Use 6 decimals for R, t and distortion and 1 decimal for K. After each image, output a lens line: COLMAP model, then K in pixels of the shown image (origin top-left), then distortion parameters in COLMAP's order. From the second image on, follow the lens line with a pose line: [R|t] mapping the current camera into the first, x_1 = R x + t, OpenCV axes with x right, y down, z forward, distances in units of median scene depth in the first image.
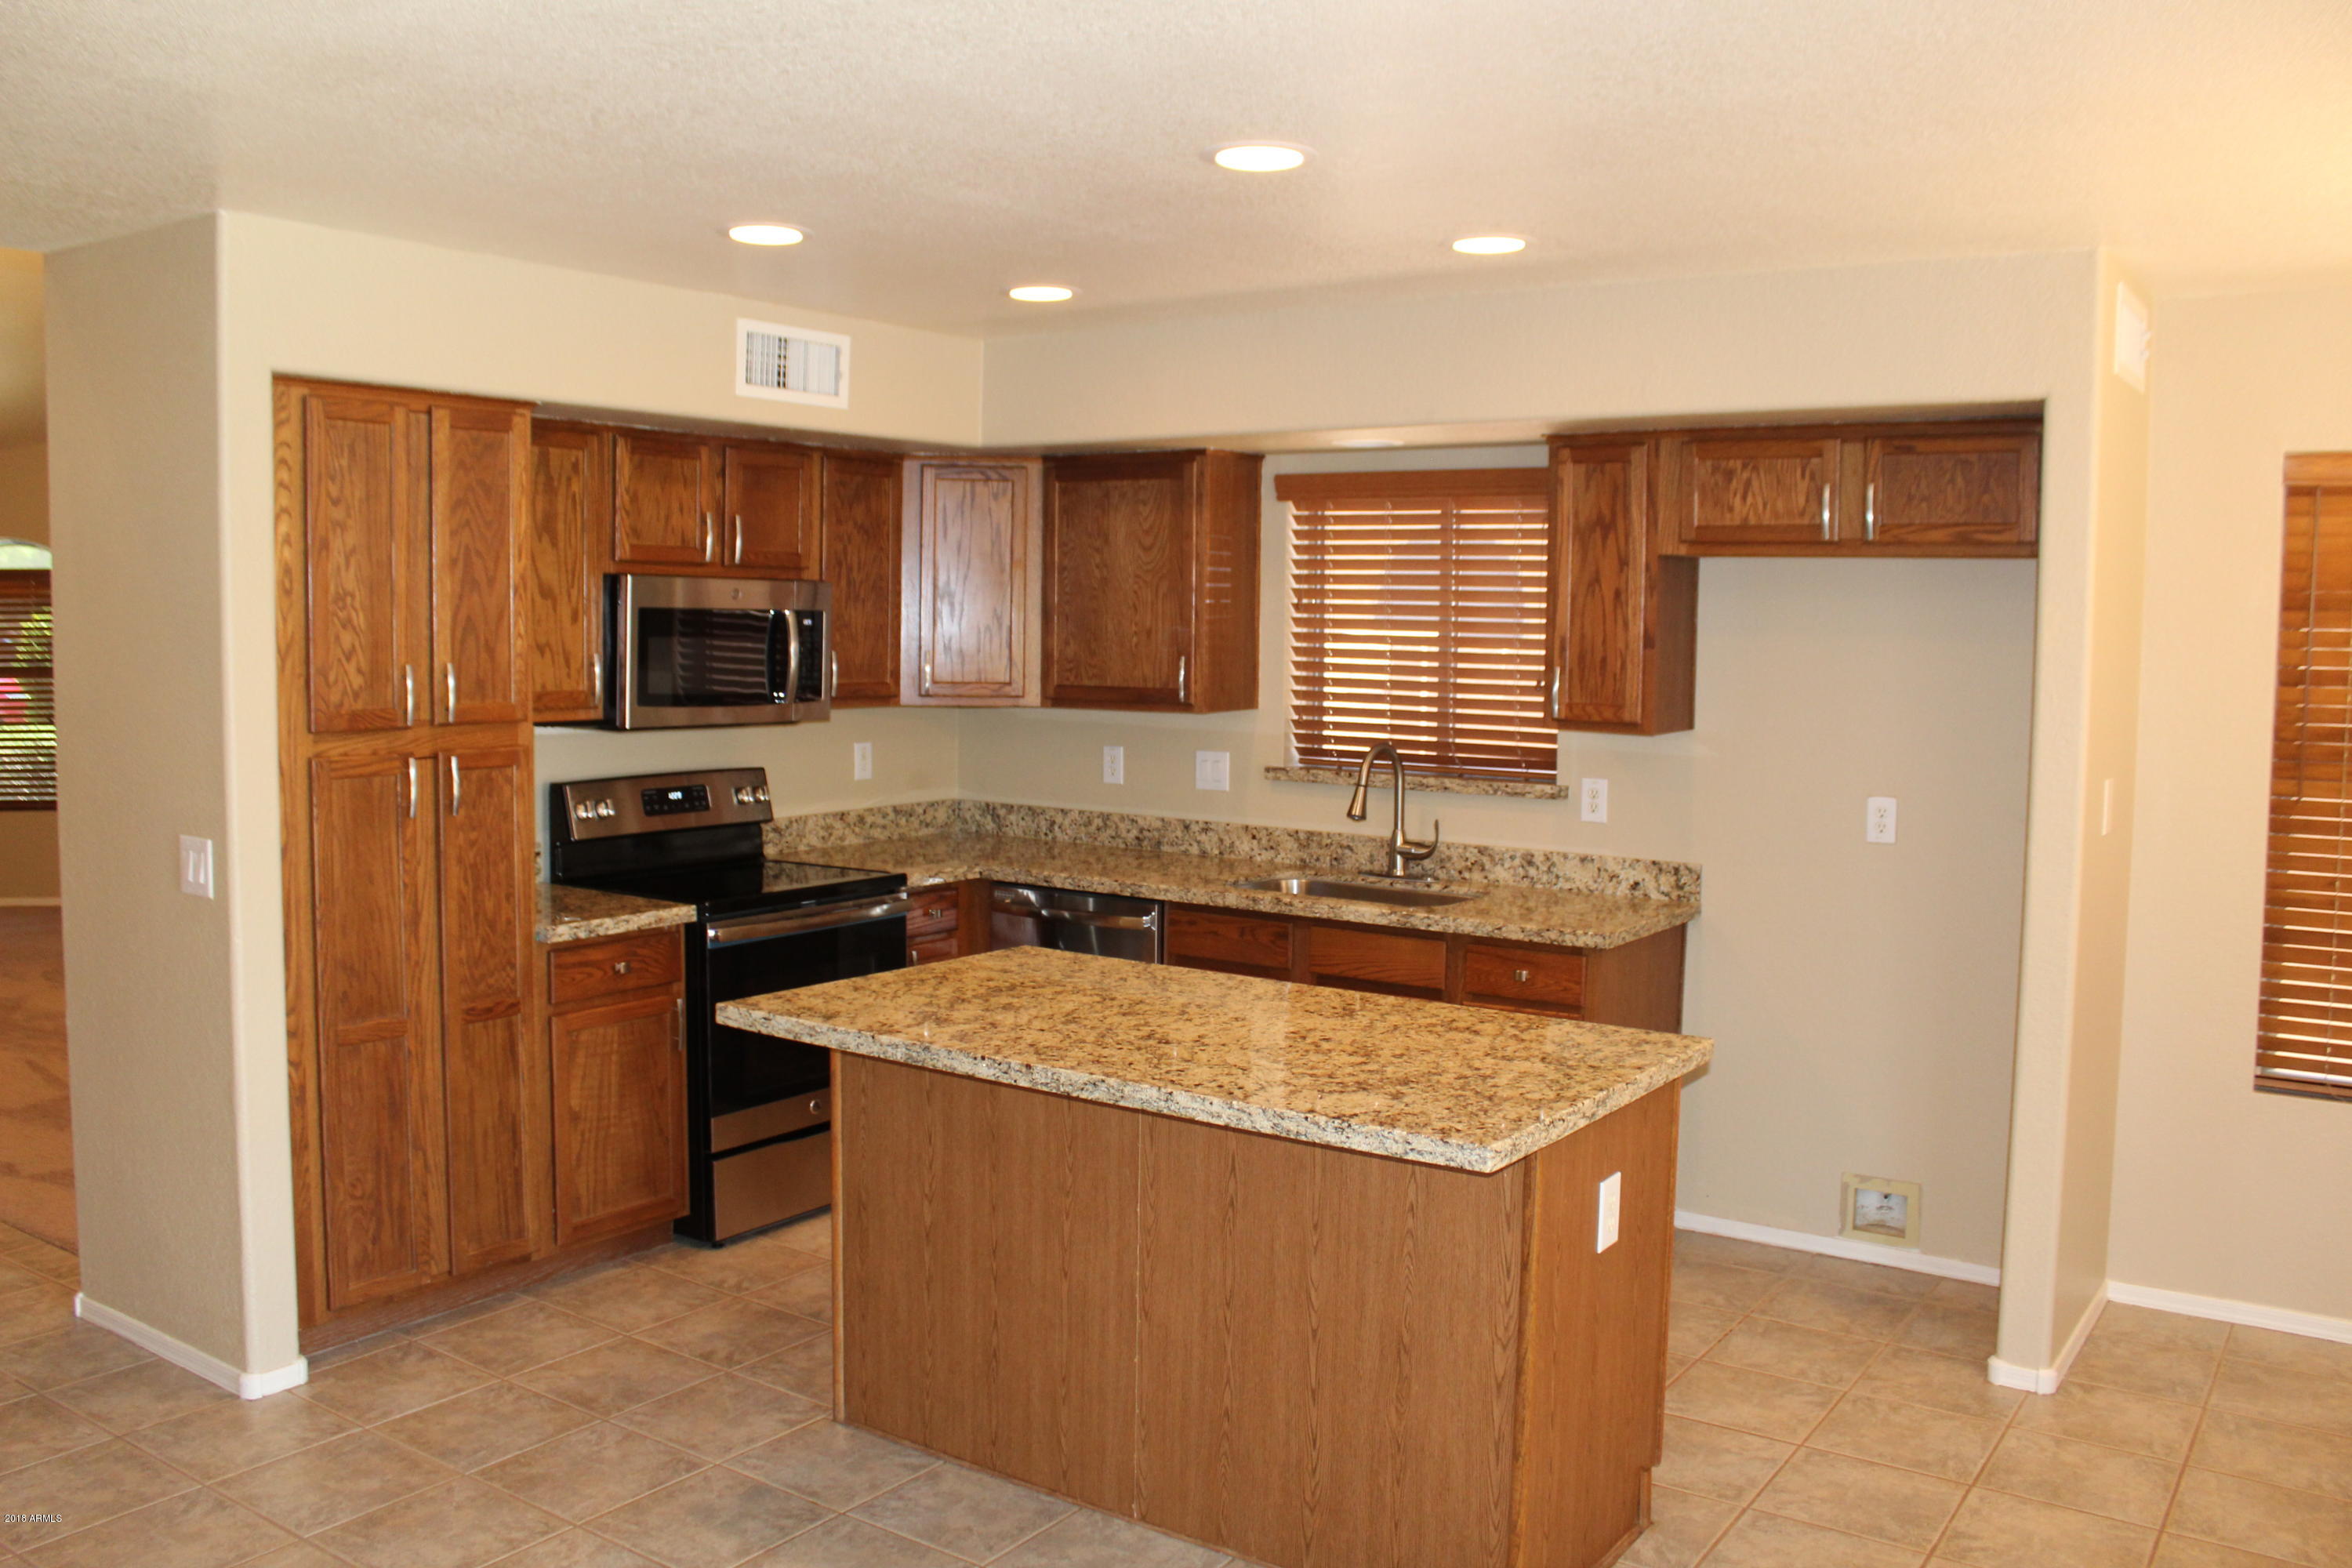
lens RADIAL K [[1951.8, 0, 1170.7], [0, 1951.8, 782.6], [0, 0, 1]] dist [-0.163759, 0.149476]
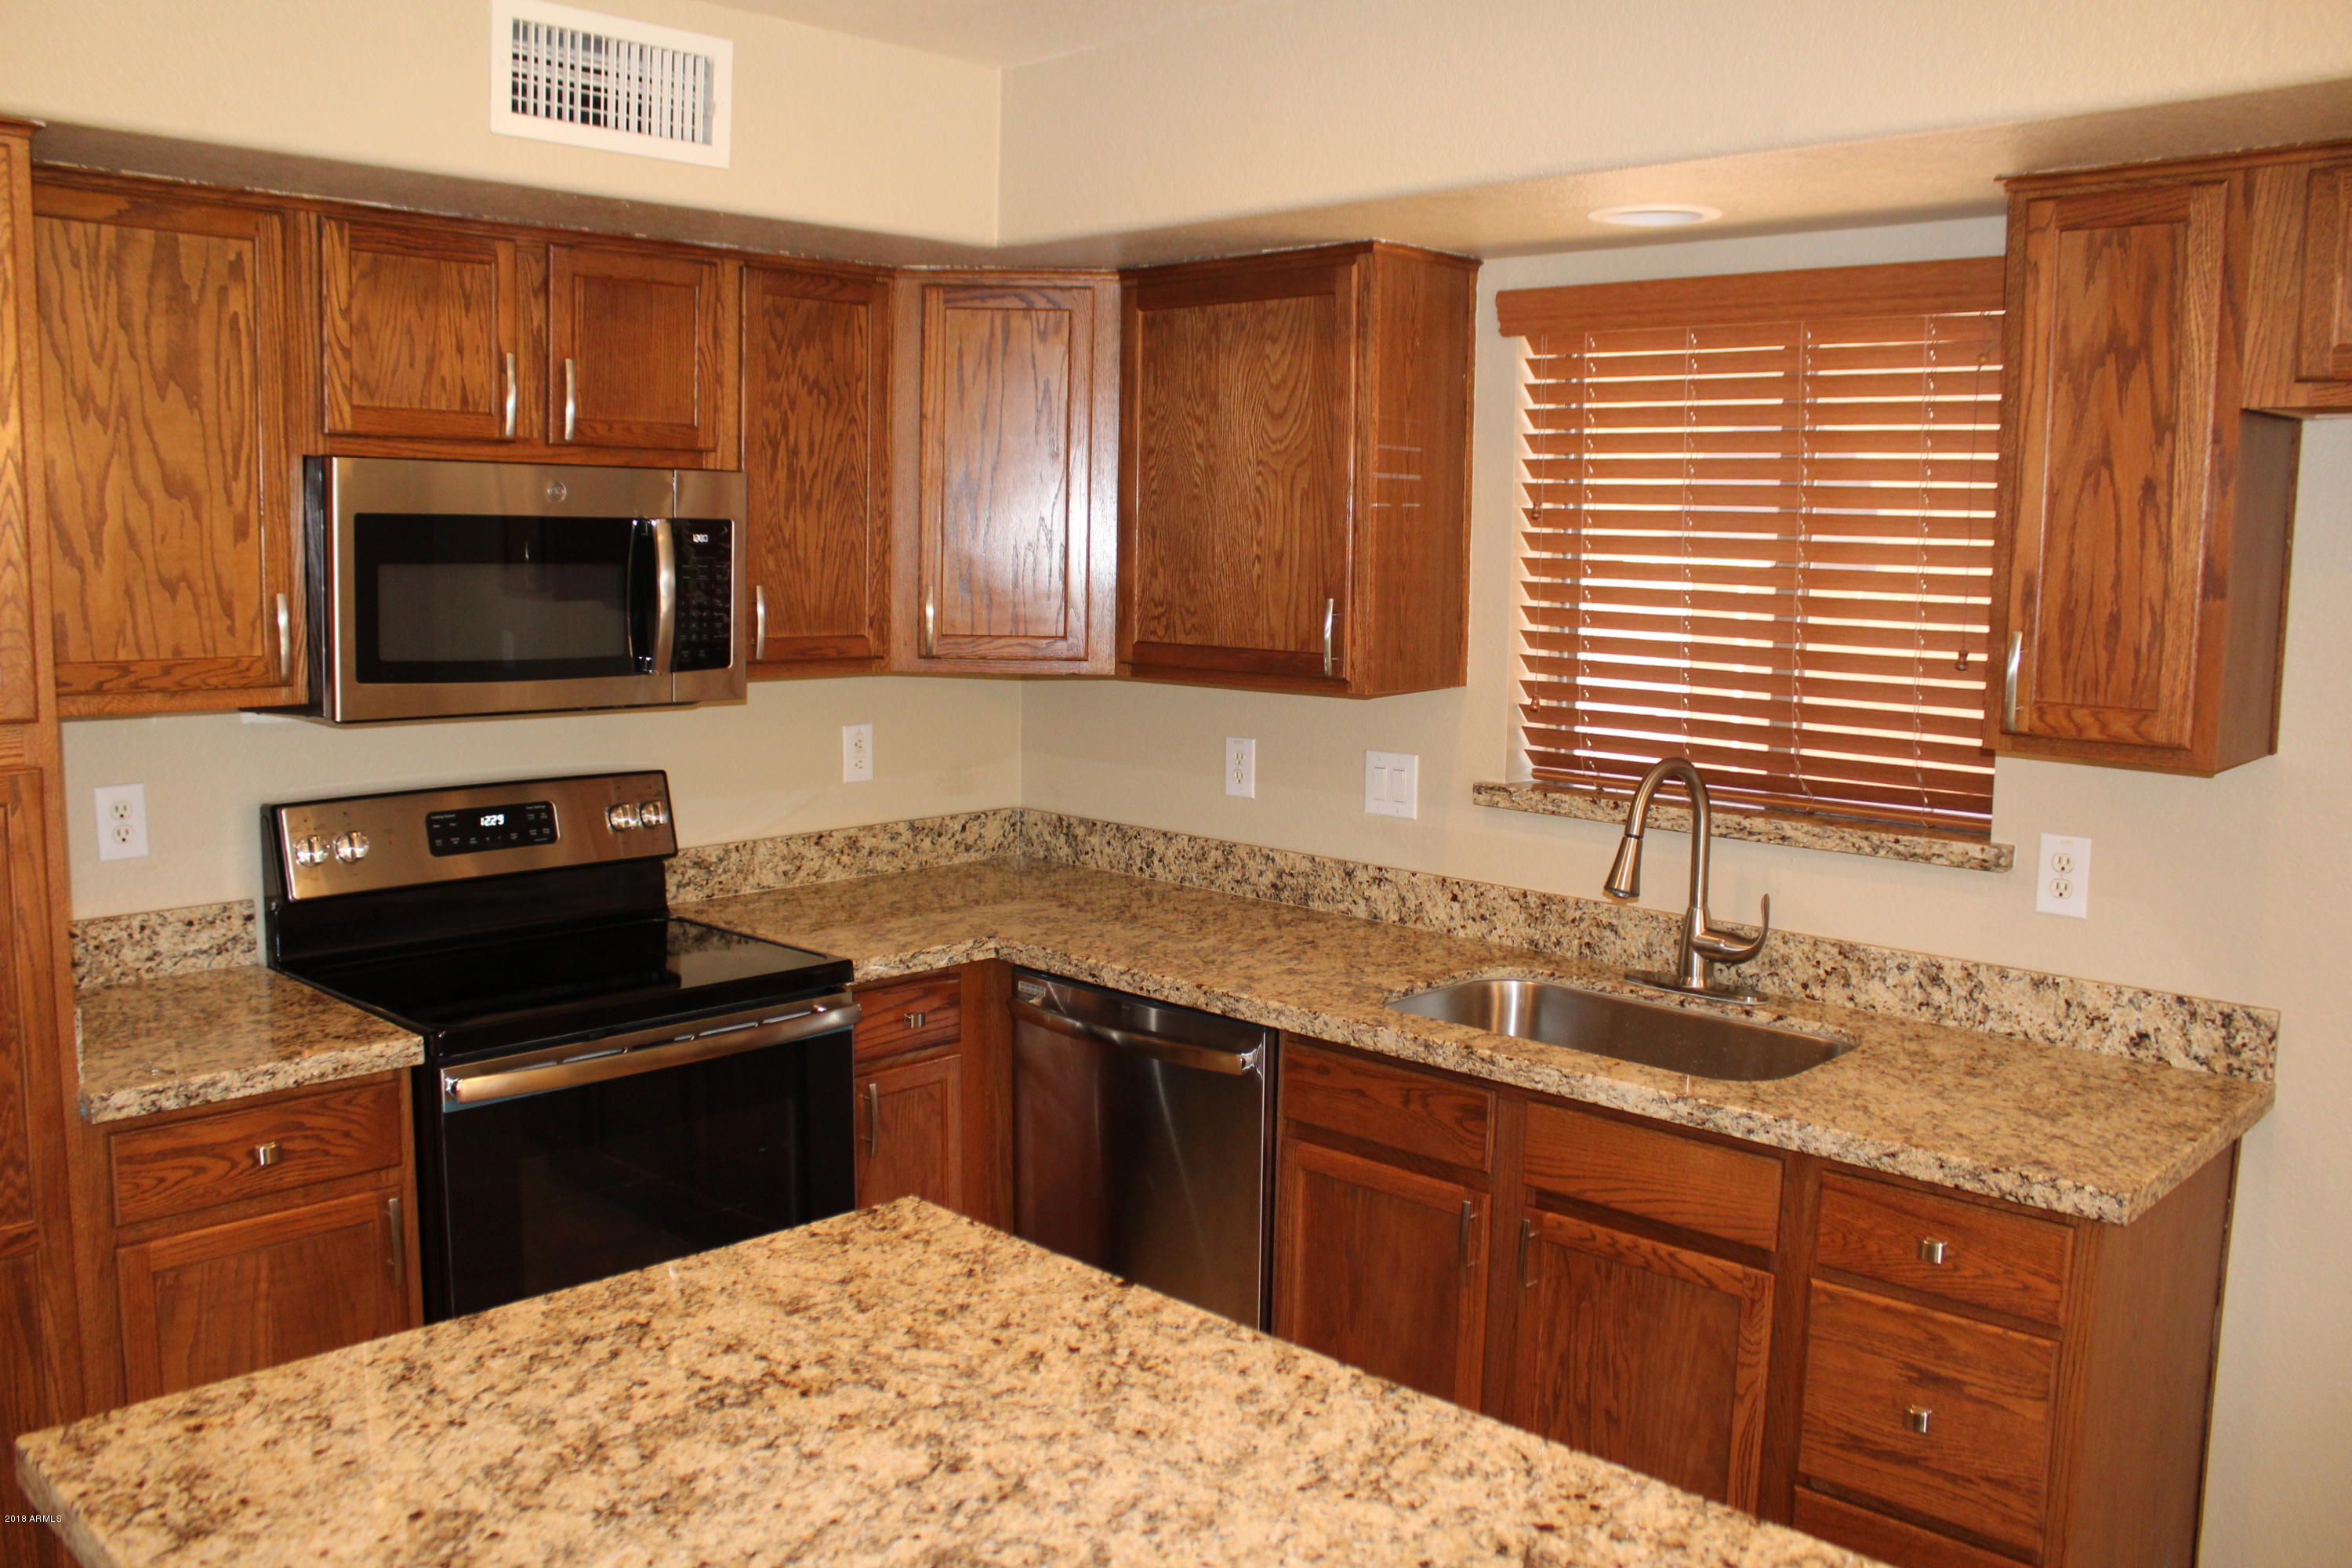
lens RADIAL K [[1951.8, 0, 1170.7], [0, 1951.8, 782.6], [0, 0, 1]] dist [-0.163759, 0.149476]
pose [[0.988377, 0.021080, -0.150556, 0.048698], [-0.015116, 0.999059, 0.040649, -0.032927], [0.151271, -0.037901, 0.987765, 0.419386]]
